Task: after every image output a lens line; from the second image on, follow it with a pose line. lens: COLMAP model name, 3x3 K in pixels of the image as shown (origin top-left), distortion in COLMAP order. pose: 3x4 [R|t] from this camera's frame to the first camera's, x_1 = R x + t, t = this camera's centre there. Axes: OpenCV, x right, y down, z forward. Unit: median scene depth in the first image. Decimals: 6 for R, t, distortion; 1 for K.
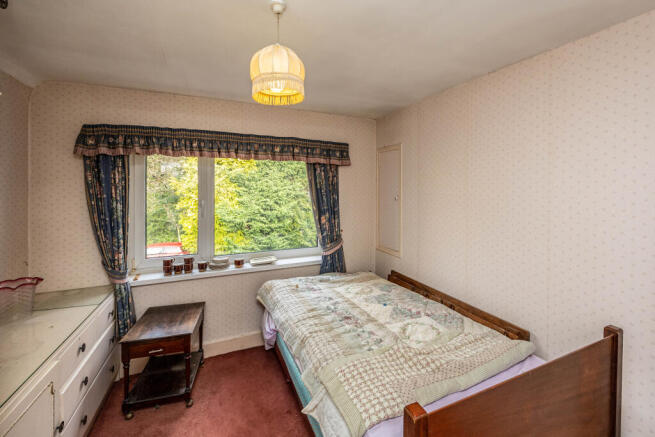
lens RADIAL K [[301.6, 0, 327.9], [0, 301.6, 188.3], [0, 0, 1]] dist [0.000502, 0.000218]
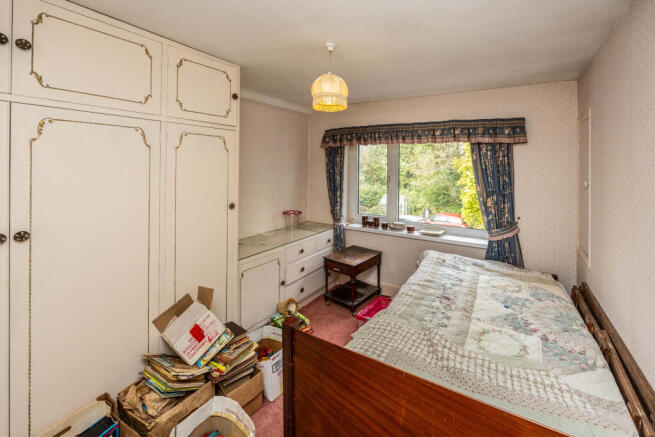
lens RADIAL K [[268.3, 0, 327.2], [0, 268.3, 162.1], [0, 0, 1]] dist [-0.000794, 0.000073]
pose [[0.556620, -0.003602, -0.830759, 0.423587], [-0.010978, 0.999871, -0.011690, -0.006437], [0.830695, 0.015627, 0.556509, 0.118880]]
